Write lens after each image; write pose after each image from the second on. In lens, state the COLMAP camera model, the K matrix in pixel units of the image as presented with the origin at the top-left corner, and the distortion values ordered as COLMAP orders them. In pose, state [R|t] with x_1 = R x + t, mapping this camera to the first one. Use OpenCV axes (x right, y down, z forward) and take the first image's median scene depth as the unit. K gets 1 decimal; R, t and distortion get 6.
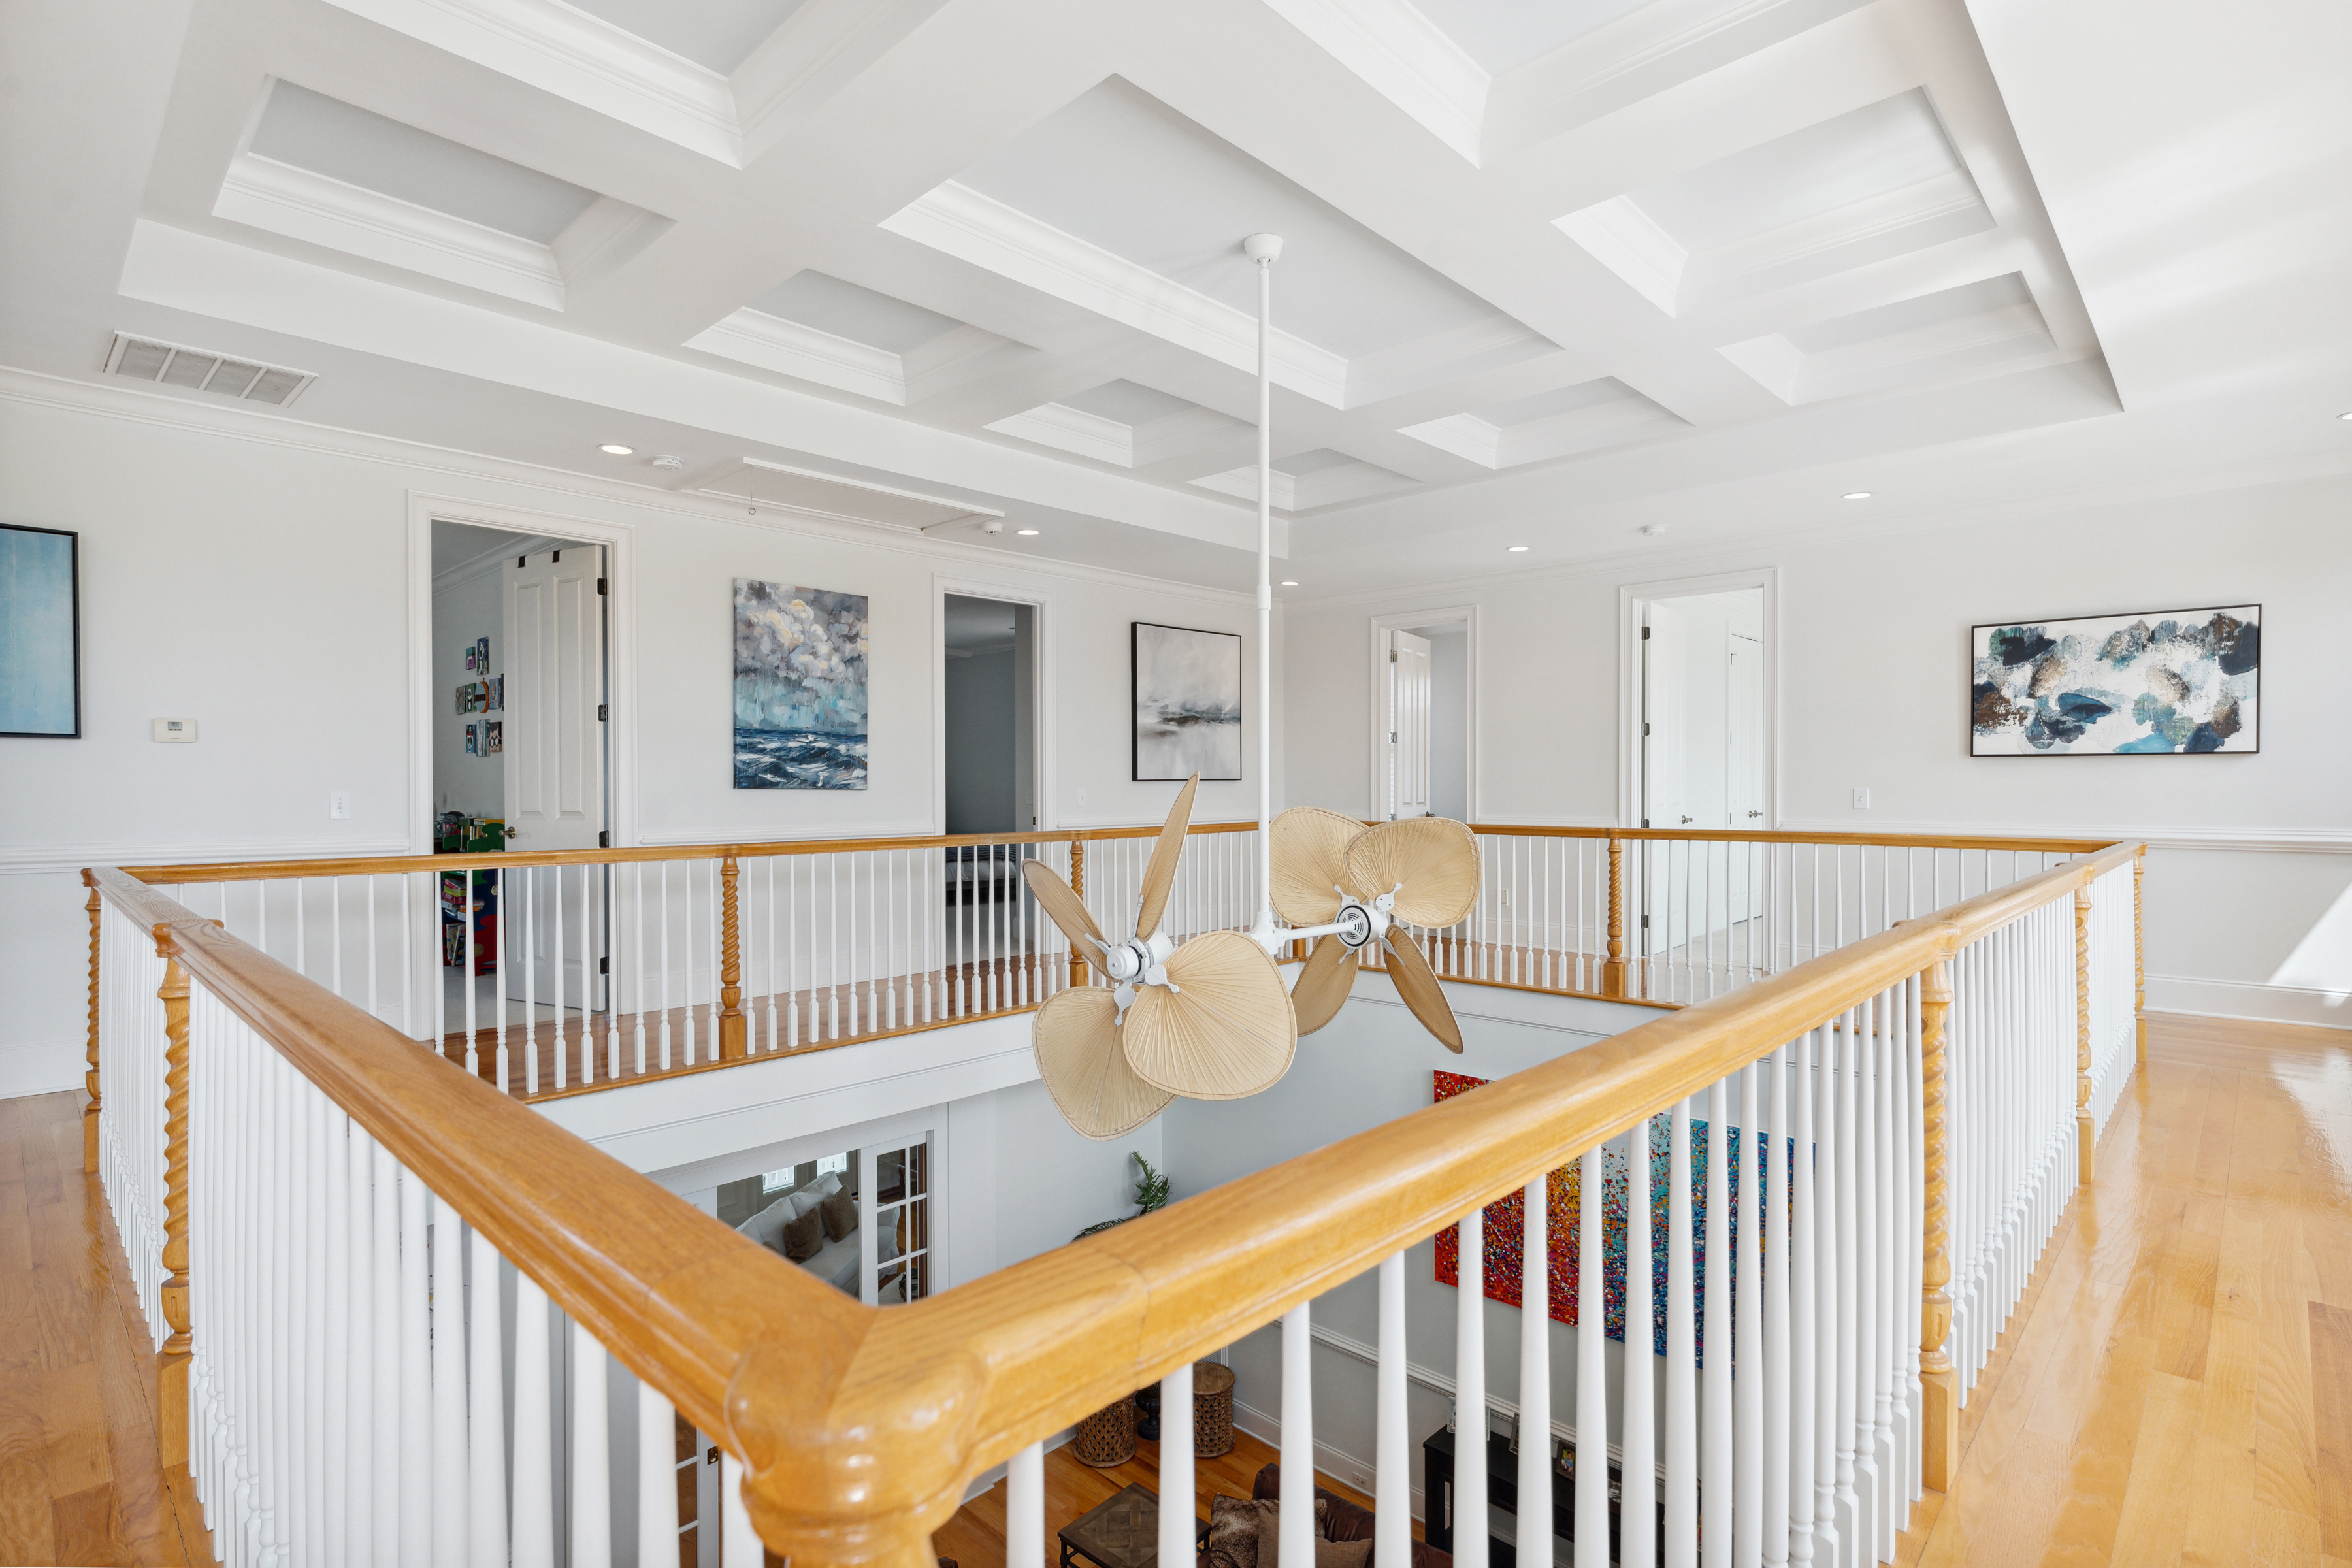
lens RADIAL K [[1144.3, 0, 1181.6], [0, 1144.3, 787.0], [0, 0, 1]] dist [-0.002275, 0.000174]
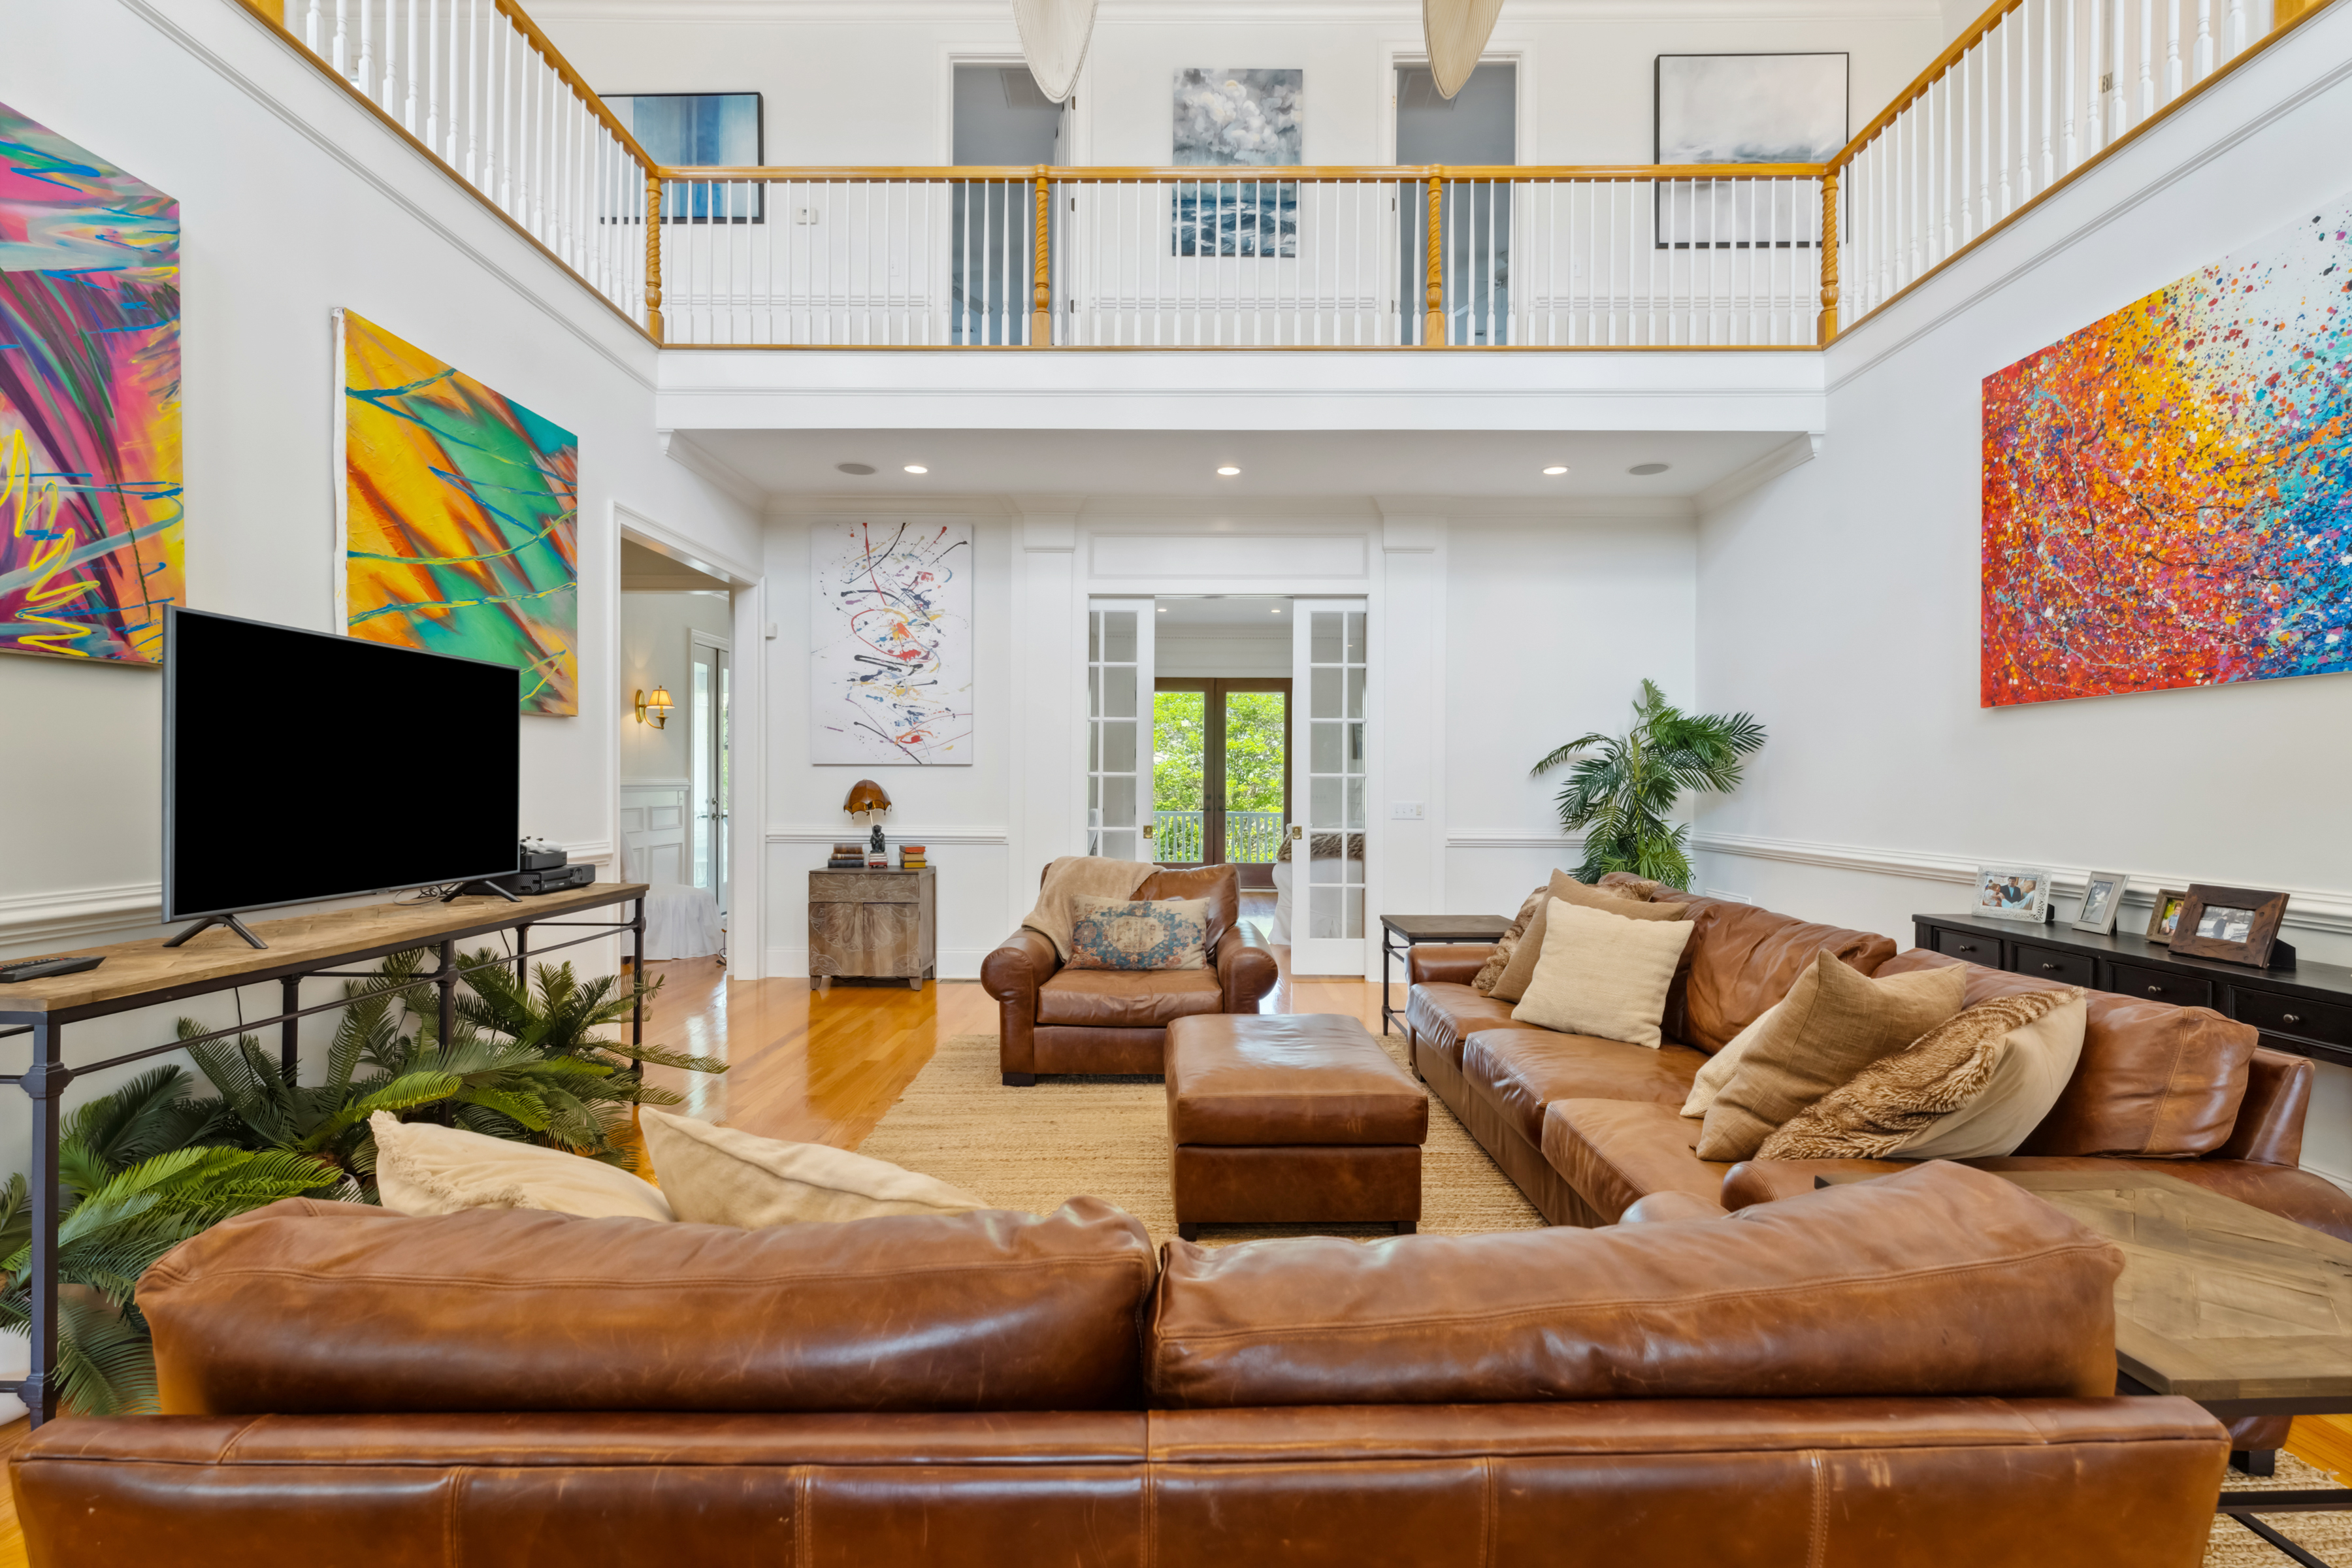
lens RADIAL K [[1038.4, 0, 1176.8], [0, 1038.4, 785.9], [0, 0, 1]] dist [0.001416, -0.000436]
pose [[0.678467, 0.012729, -0.734520, 0.374701], [-0.015210, 0.999879, 0.003279, 0.517628], [0.734473, 0.008947, 0.678579, 0.294584]]
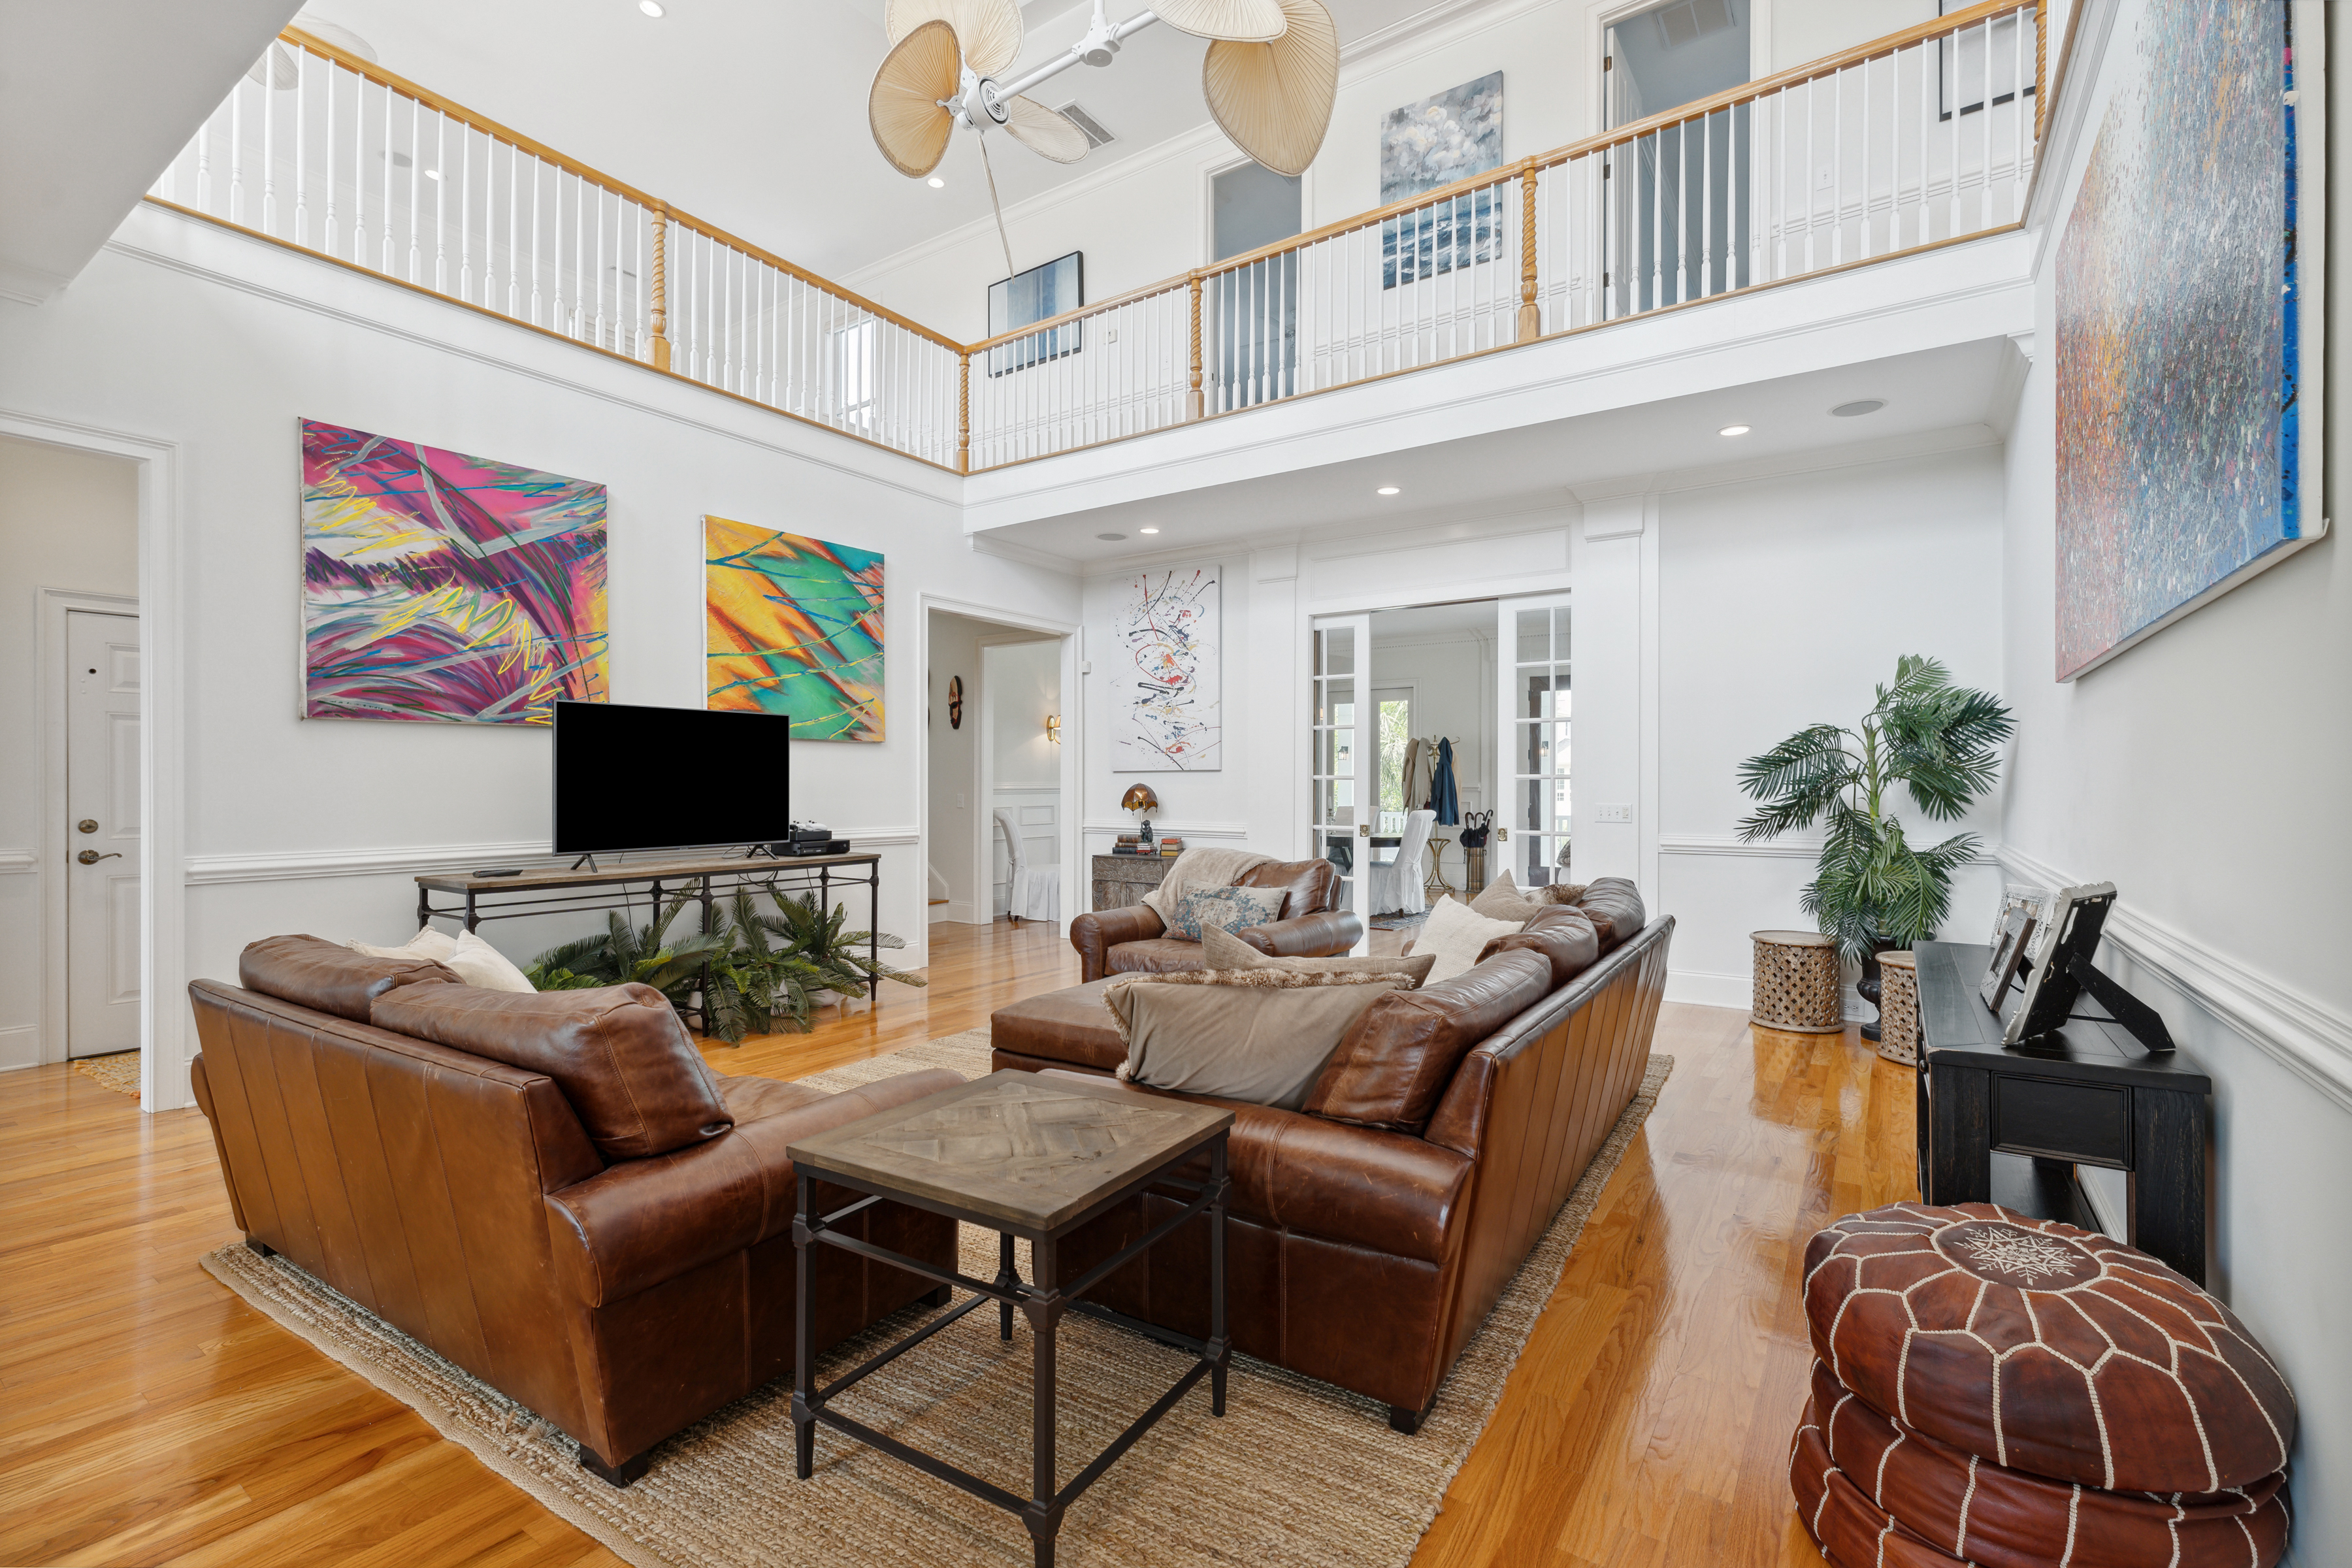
lens RADIAL K [[1038.4, 0, 1167.6], [0, 1038.4, 783.9], [0, 0, 1]] dist [0.001416, -0.000436]
pose [[0.150730, 0.006646, -0.988553, 0.659366], [-0.008939, 0.999946, 0.005360, 0.513253], [0.988535, 0.008028, 0.150781, 0.596091]]
